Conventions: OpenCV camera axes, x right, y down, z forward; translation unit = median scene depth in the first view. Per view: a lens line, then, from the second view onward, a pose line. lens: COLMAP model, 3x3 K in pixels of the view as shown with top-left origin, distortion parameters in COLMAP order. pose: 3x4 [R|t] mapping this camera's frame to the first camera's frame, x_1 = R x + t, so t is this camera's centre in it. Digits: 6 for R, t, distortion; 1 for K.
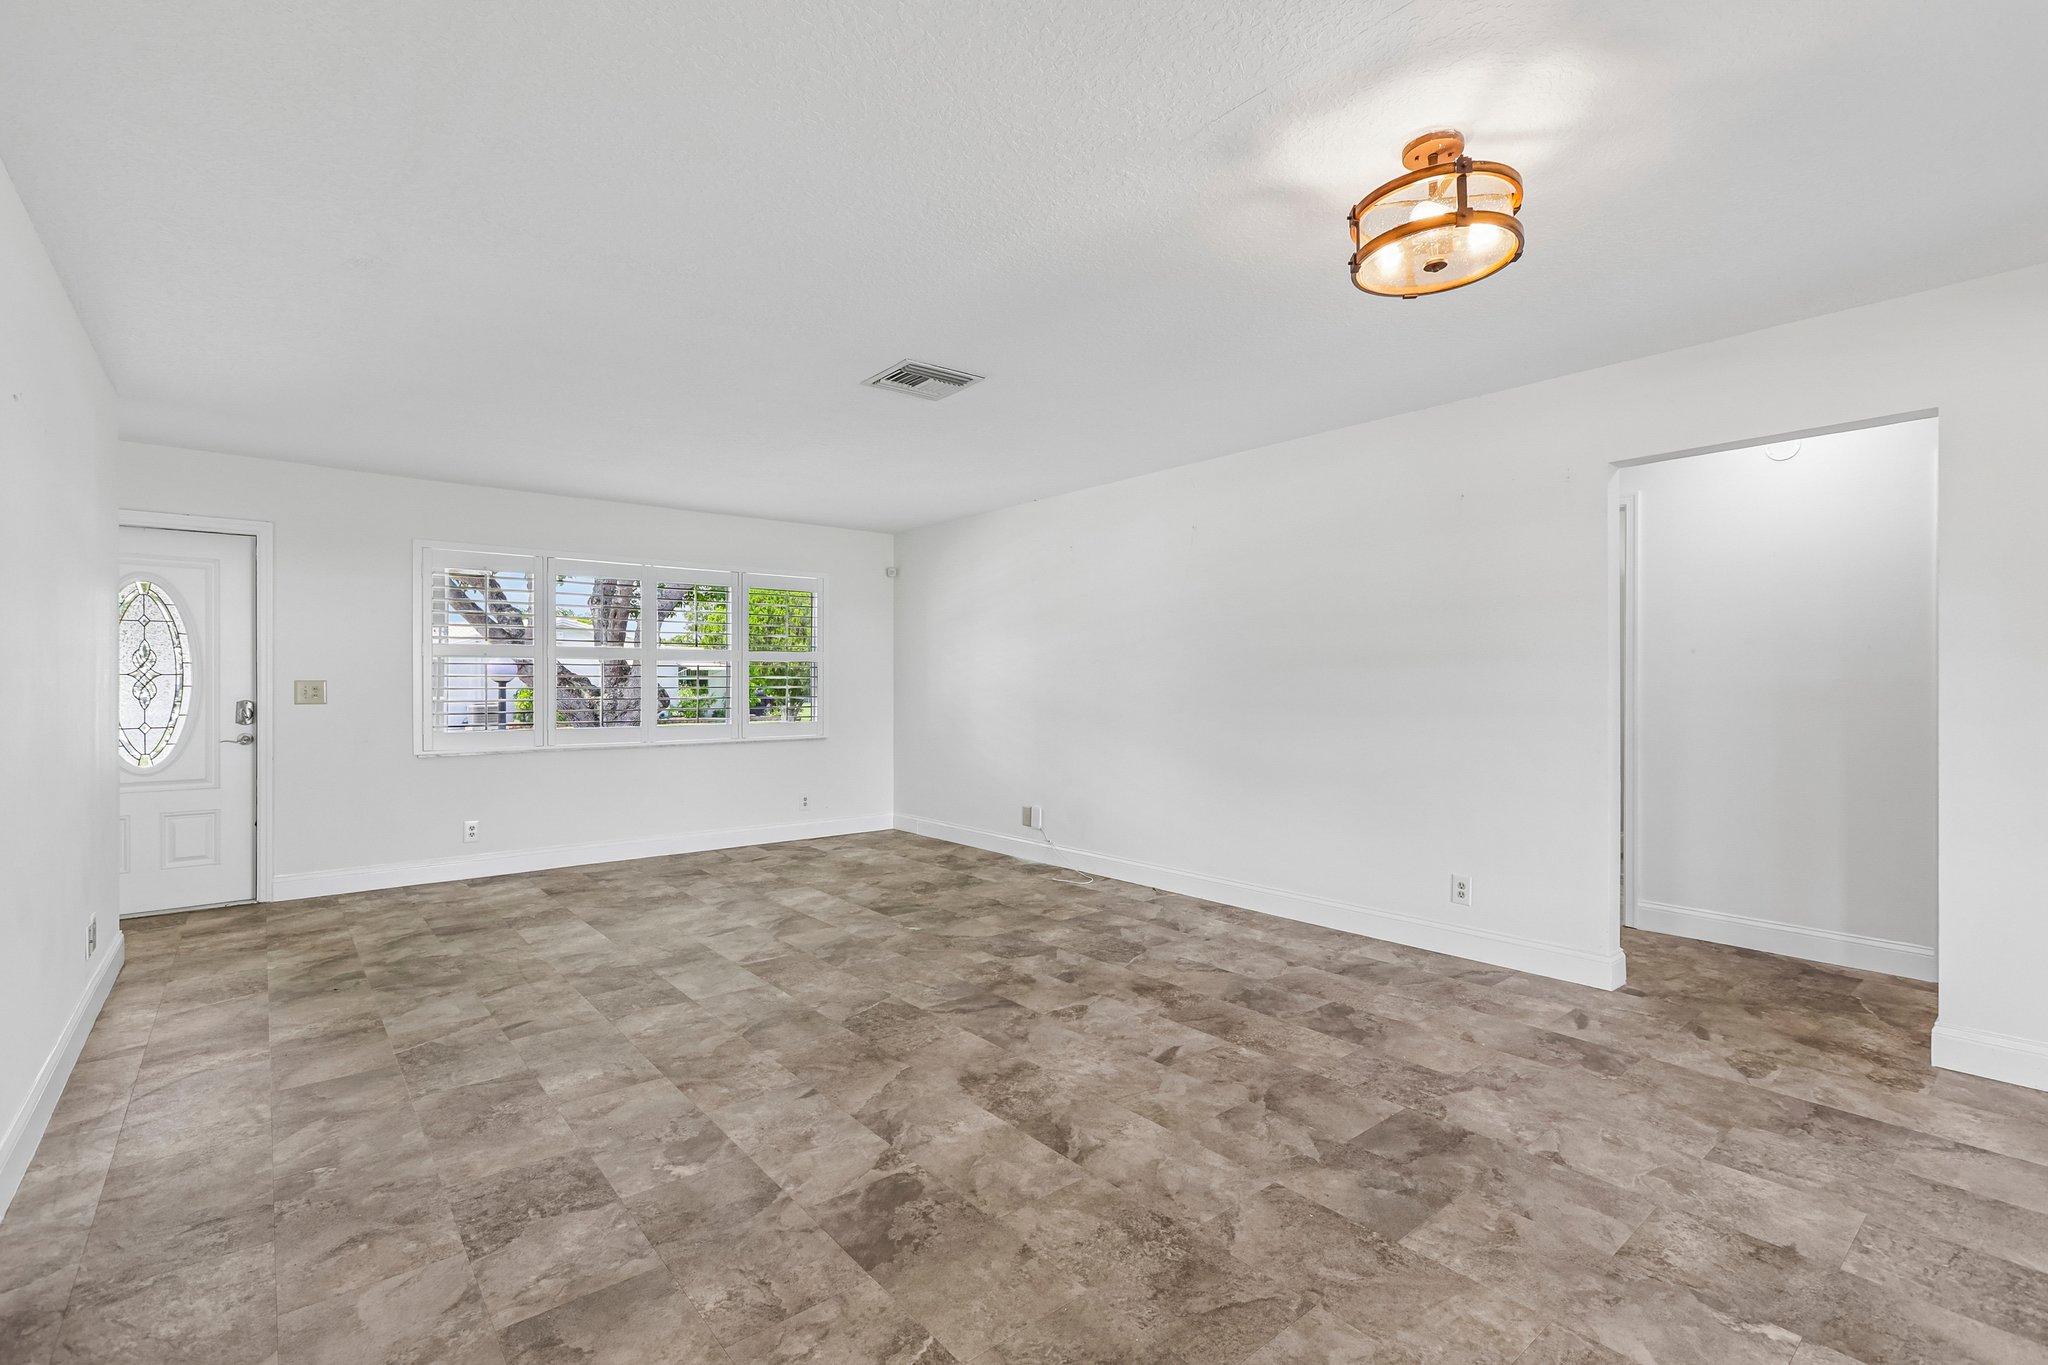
lens RADIAL K [[909.3, 0, 1028.0], [0, 909.3, 681.0], [0, 0, 1]] dist [-0.002690, 0.002023]
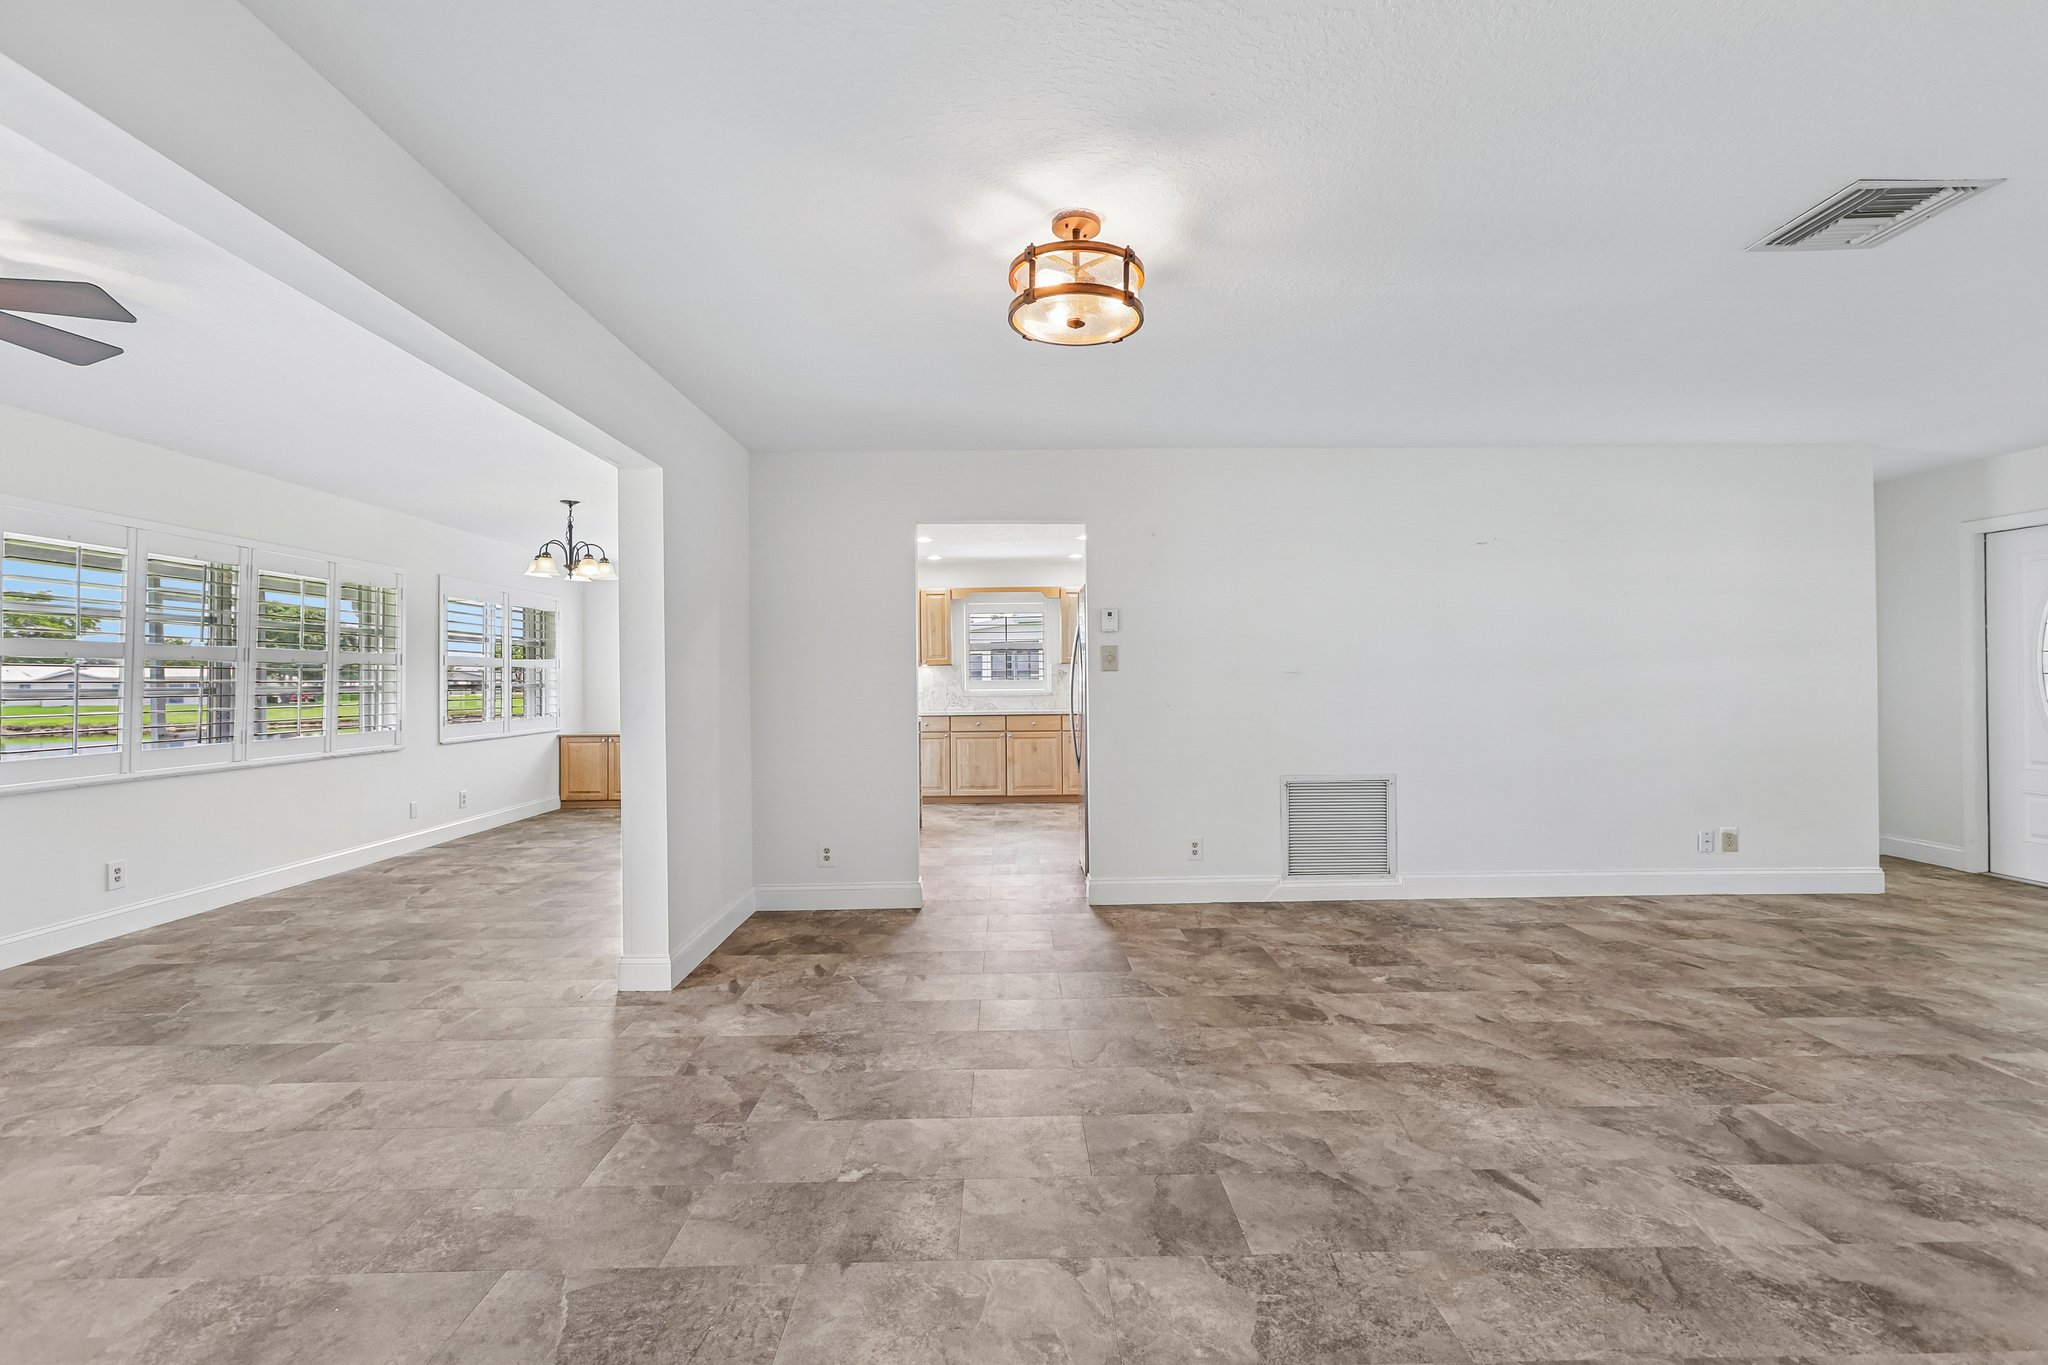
lens RADIAL K [[909.3, 0, 1025.2], [0, 909.3, 678.0], [0, 0, 1]] dist [-0.002690, 0.002023]
pose [[-0.623169, 0.004398, -0.782075, 0.896264], [0.012850, 0.999907, -0.004616, 0.002181], [0.781982, -0.012926, -0.623168, 1.071743]]
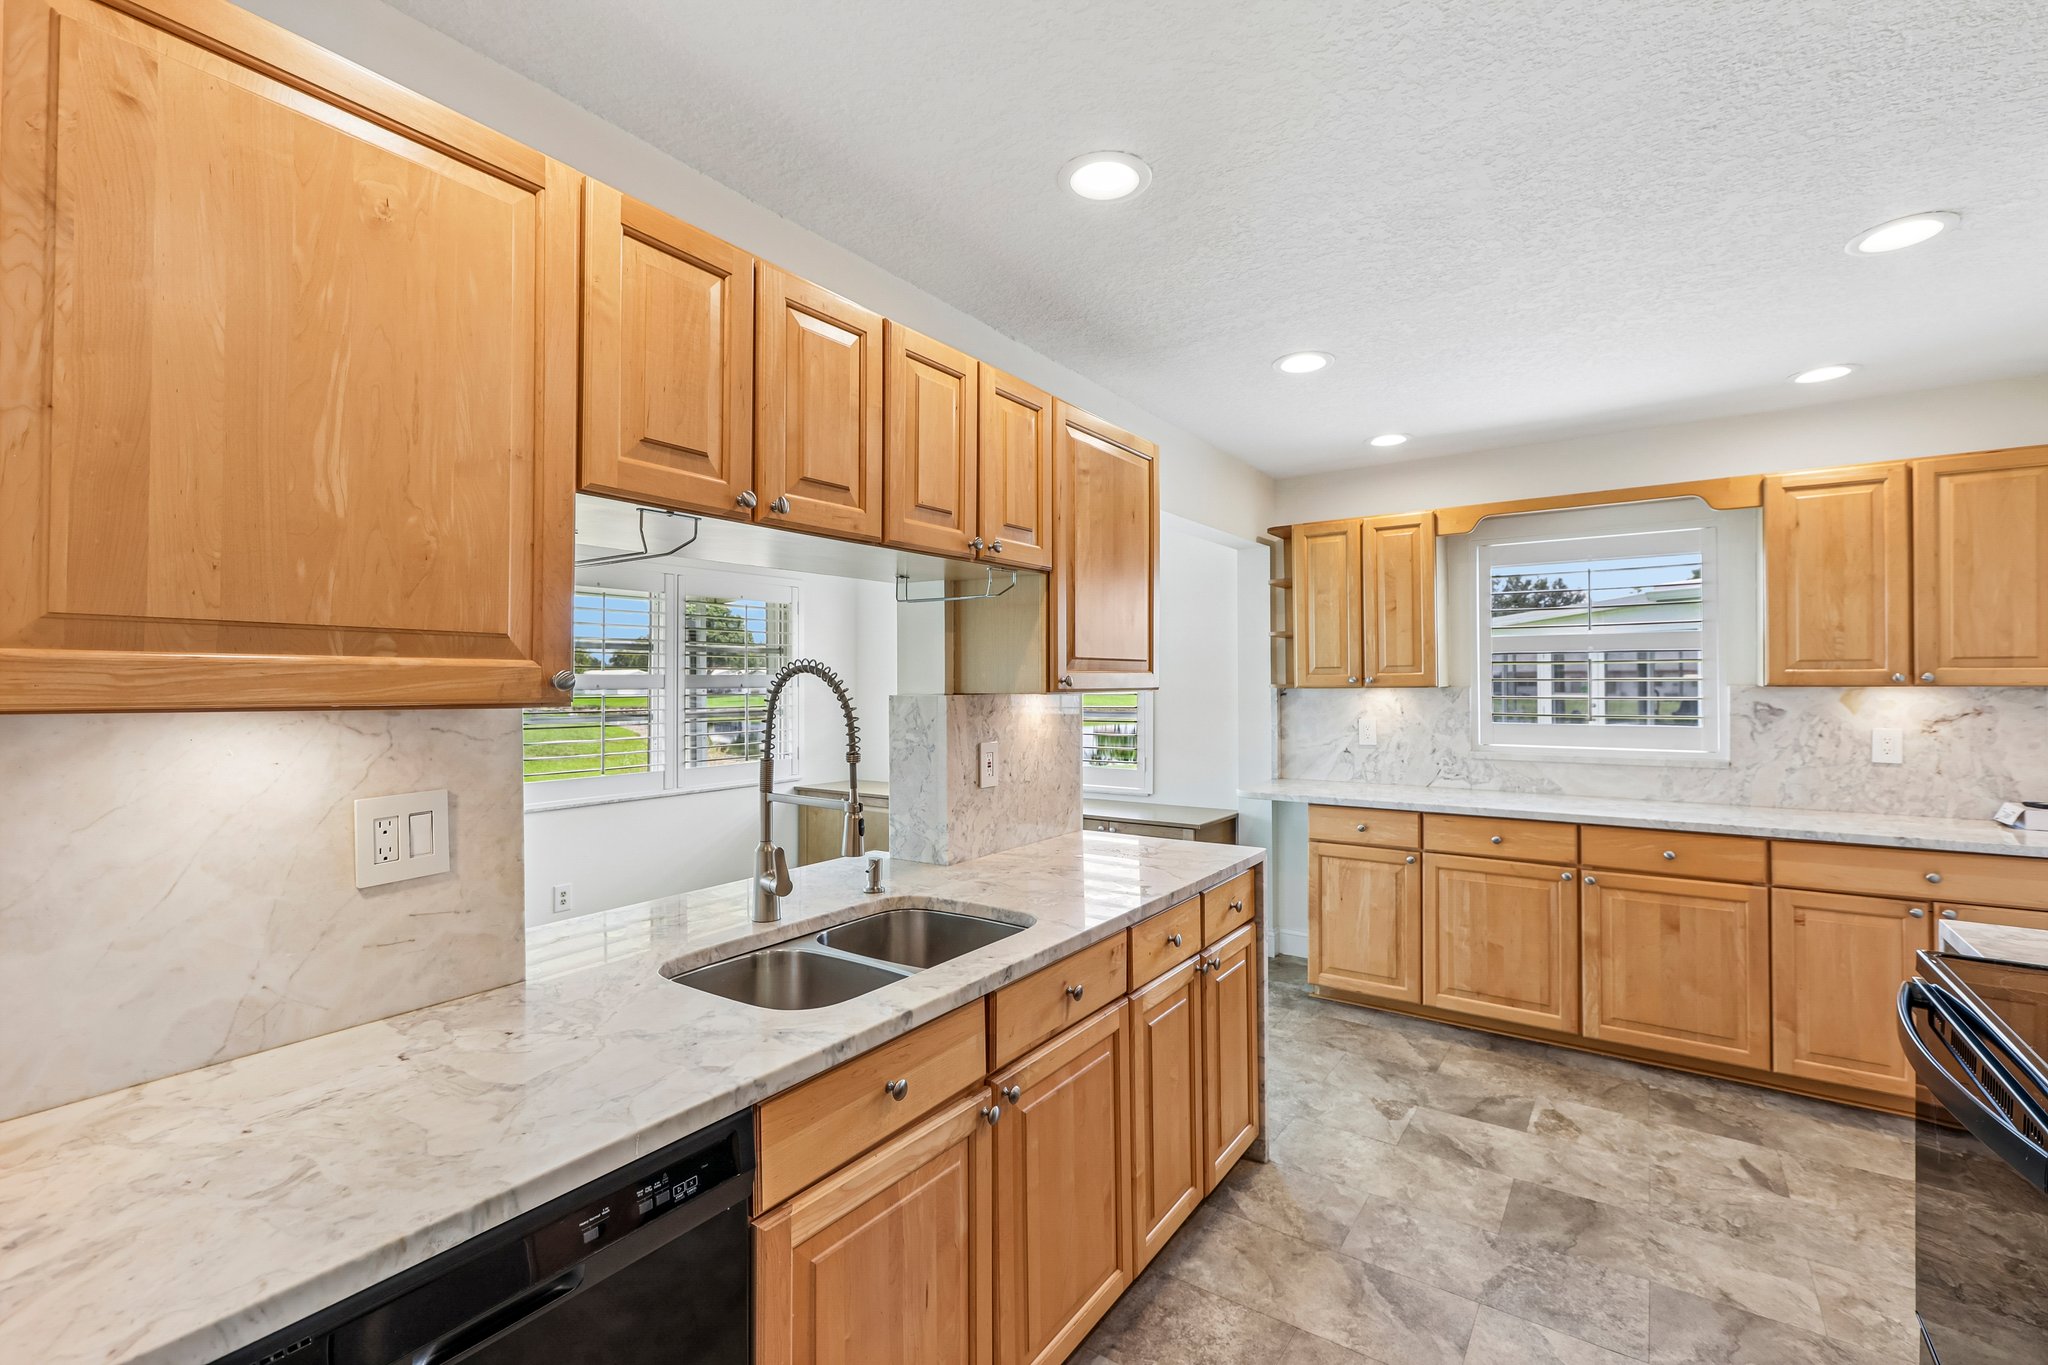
lens RADIAL K [[909.3, 0, 1007.2], [0, 909.3, 676.9], [0, 0, 1]] dist [-0.002690, 0.002023]
pose [[-0.965949, 0.003406, -0.258709, -0.320798], [0.006086, 0.999936, -0.009562, -0.063083], [0.258660, -0.010811, -0.965908, 0.146763]]
